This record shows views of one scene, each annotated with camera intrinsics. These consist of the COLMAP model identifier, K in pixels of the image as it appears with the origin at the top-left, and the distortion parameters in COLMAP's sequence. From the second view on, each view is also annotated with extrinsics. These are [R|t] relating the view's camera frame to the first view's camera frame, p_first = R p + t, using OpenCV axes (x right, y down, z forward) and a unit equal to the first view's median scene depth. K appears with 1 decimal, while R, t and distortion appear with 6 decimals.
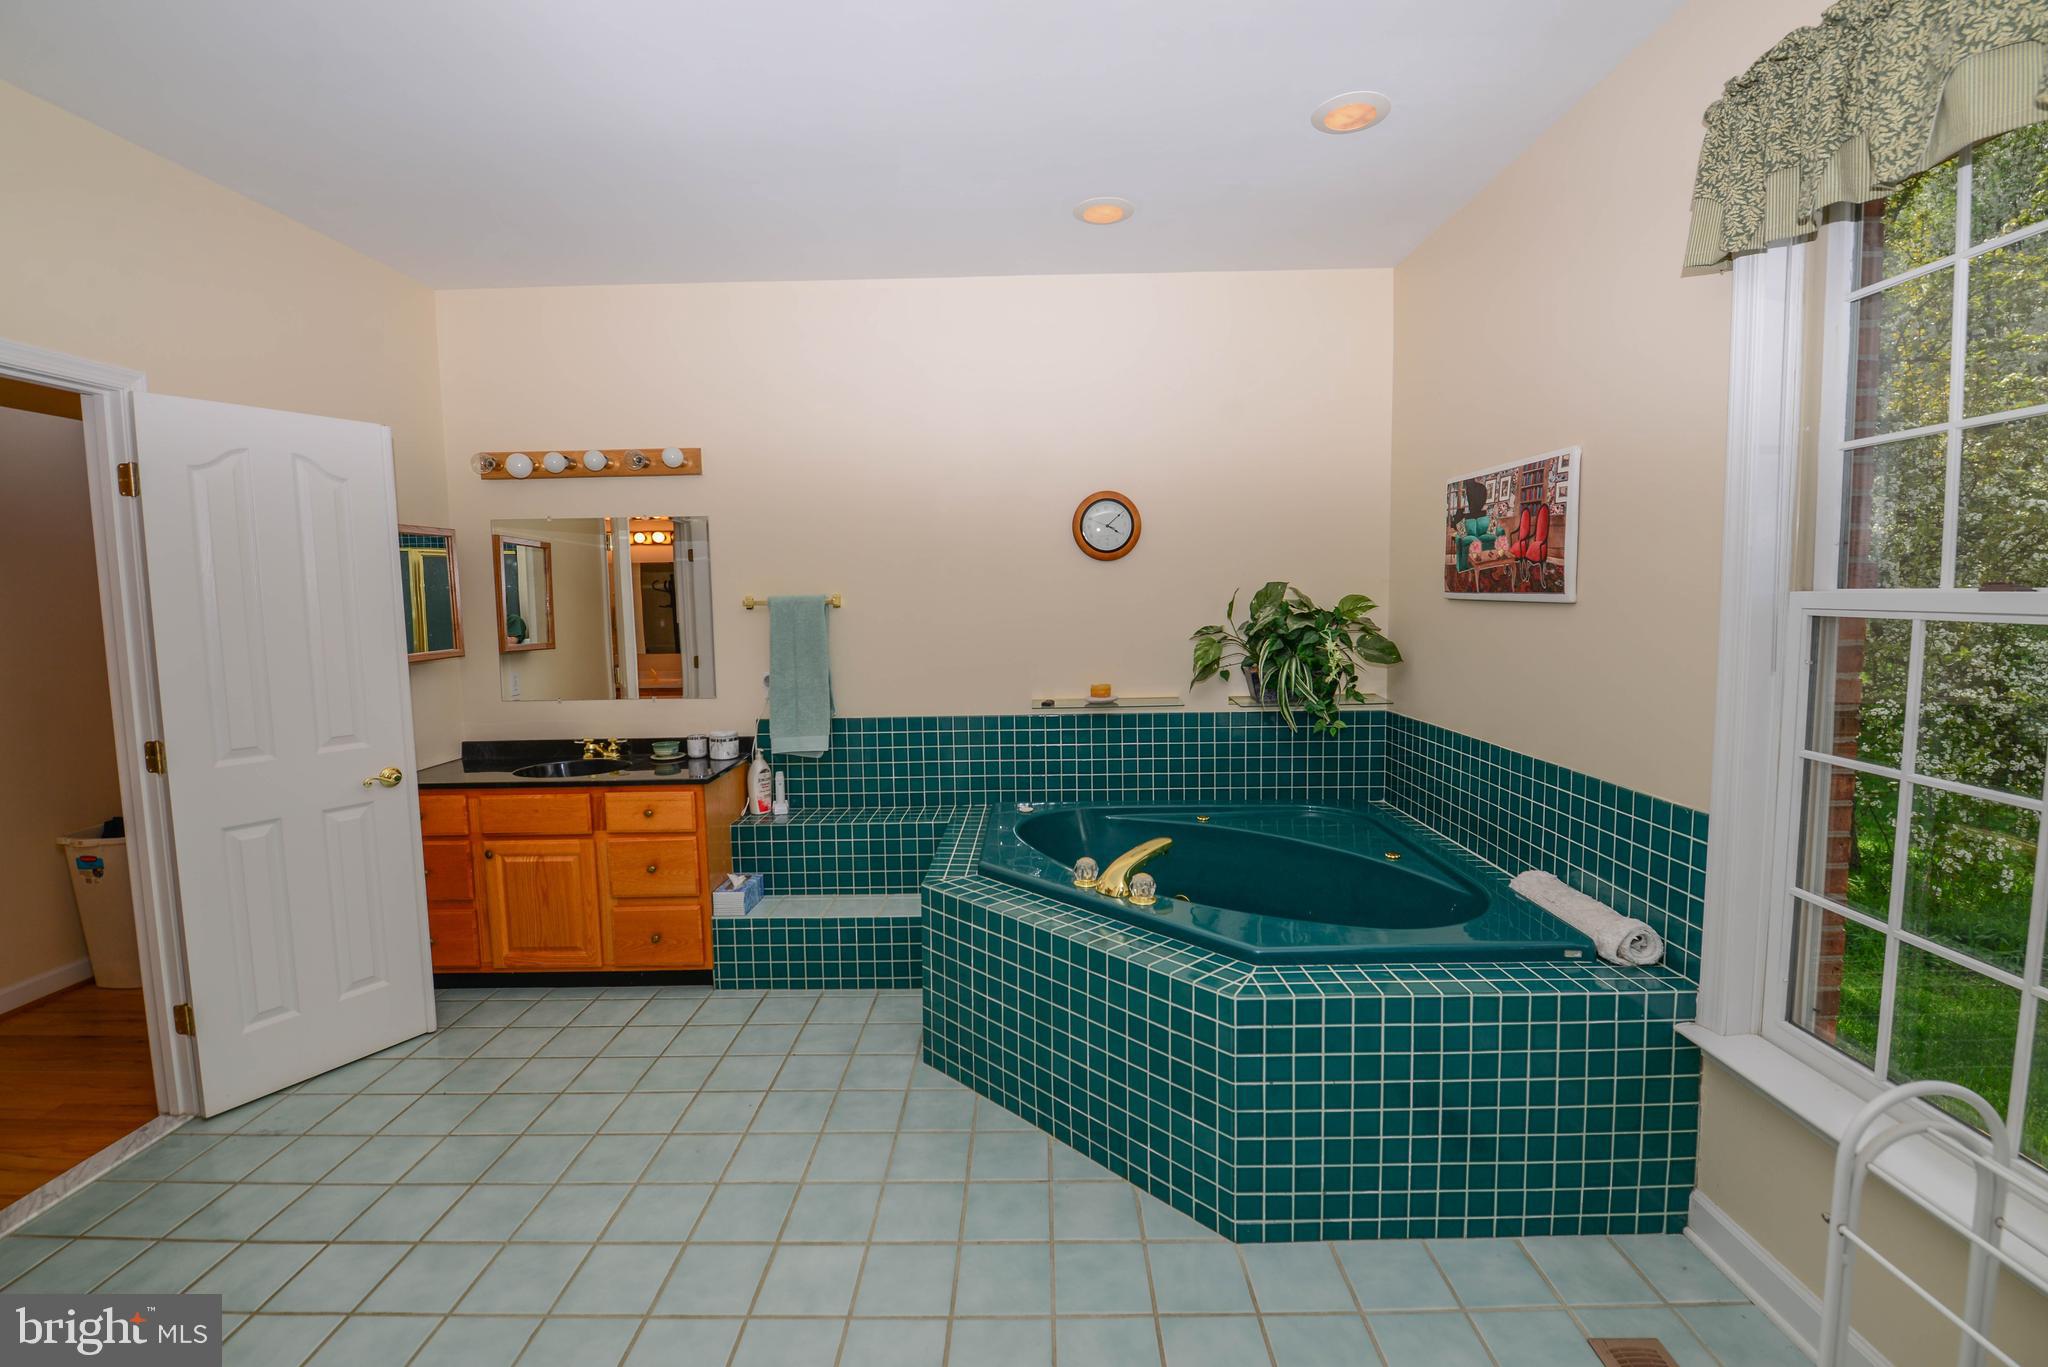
lens RADIAL K [[888.9, 0, 1035.7], [0, 888.9, 676.7], [0, 0, 1]] dist [-0.001753, -0.009461]
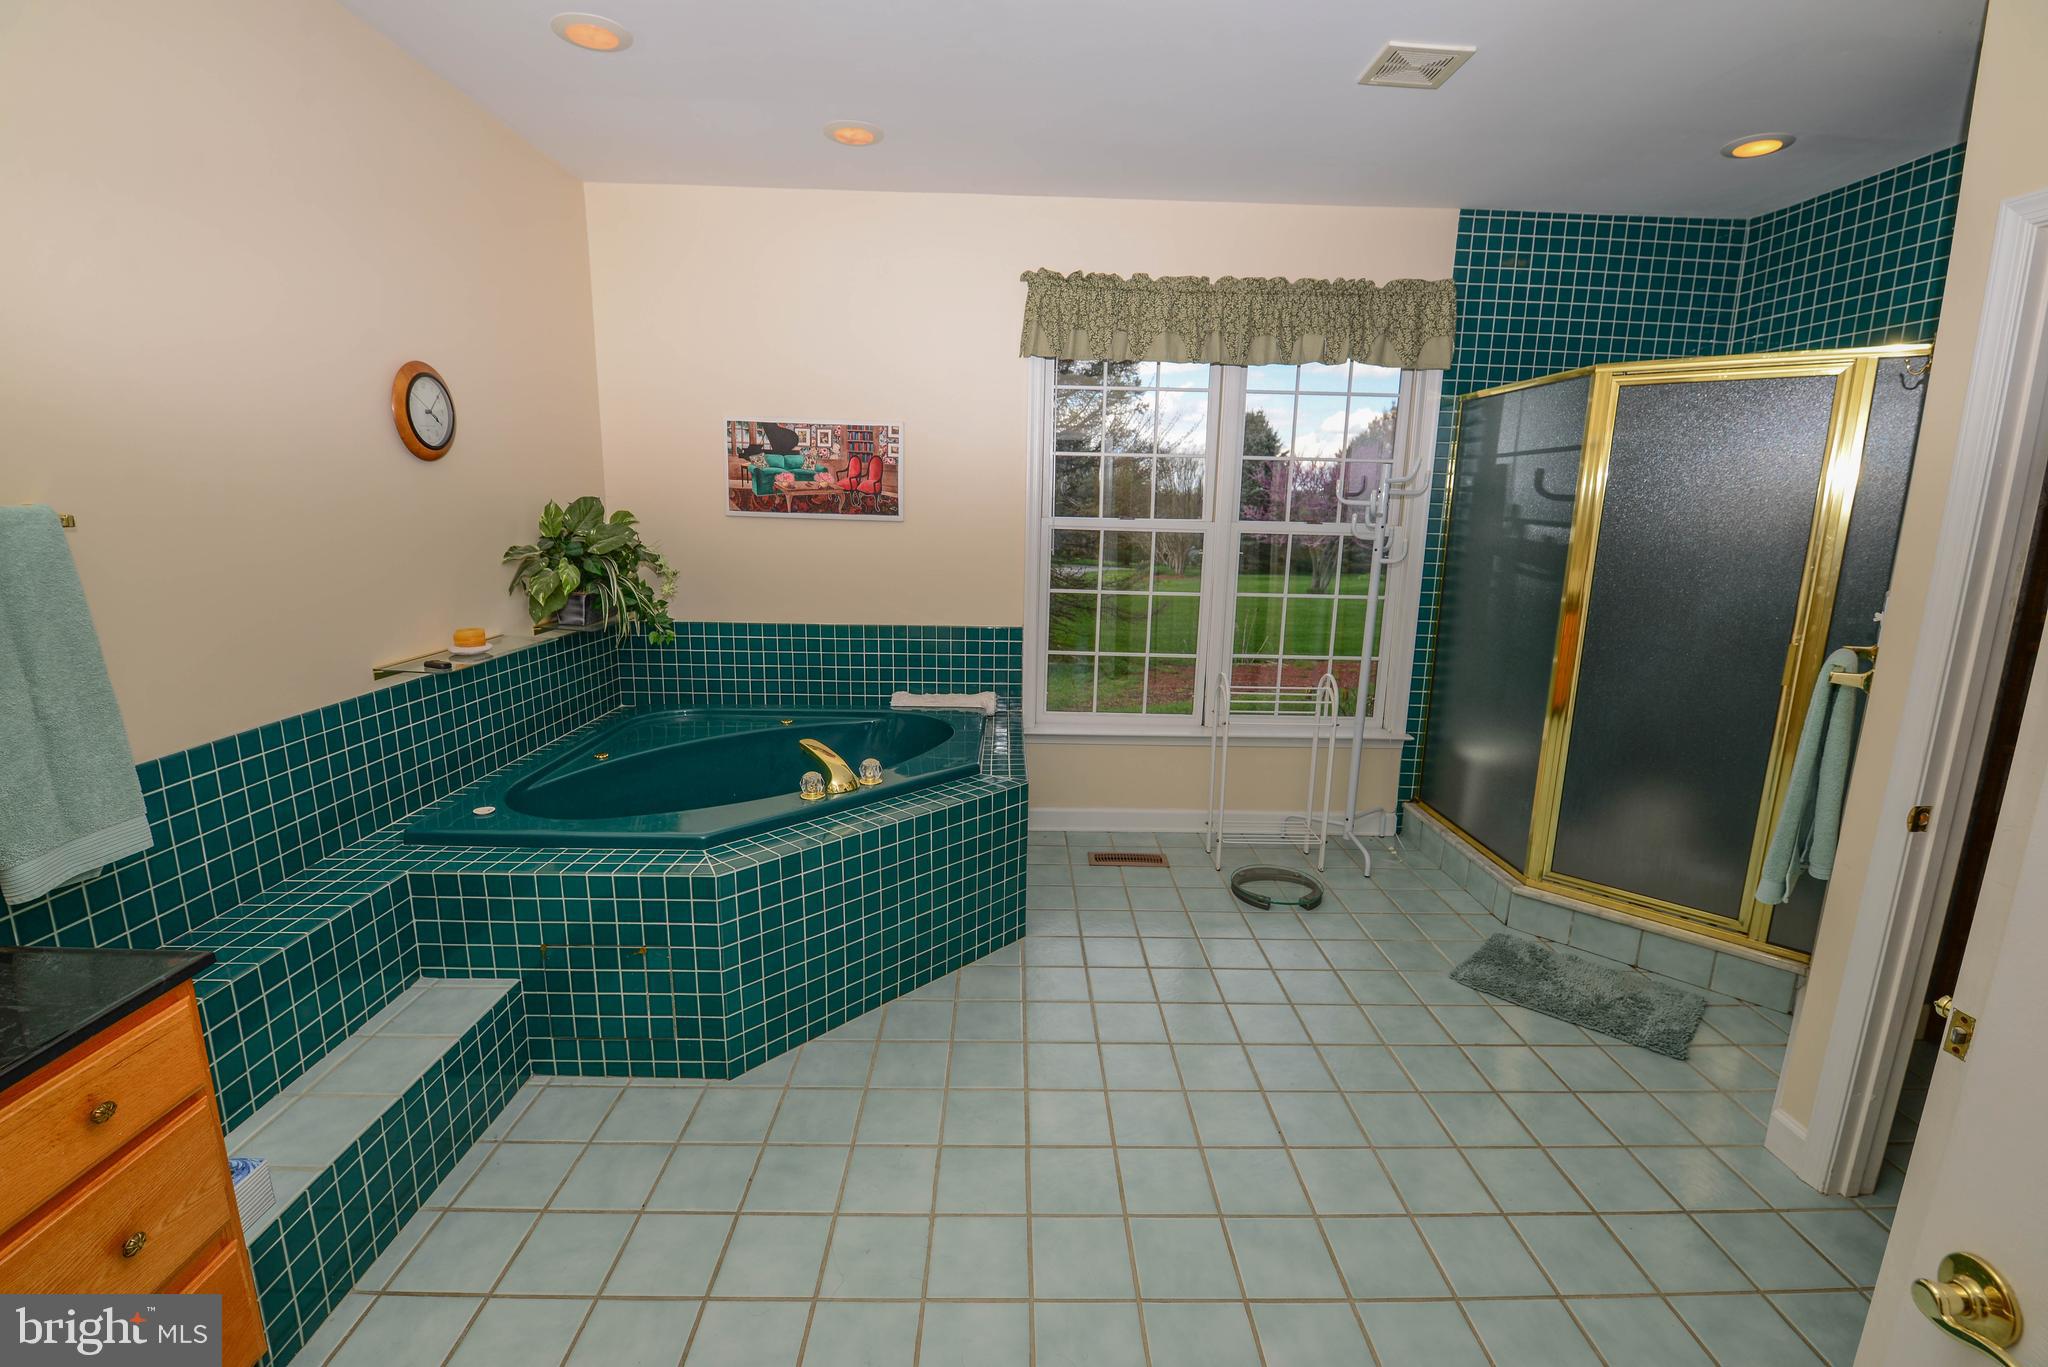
lens RADIAL K [[888.9, 0, 1035.7], [0, 888.9, 676.7], [0, 0, 1]] dist [-0.001753, -0.009461]
pose [[-0.039019, -0.178776, 0.983116, -0.921077], [0.068062, 0.981105, 0.181112, -0.073511], [-0.996918, 0.073979, -0.026113, 0.729514]]
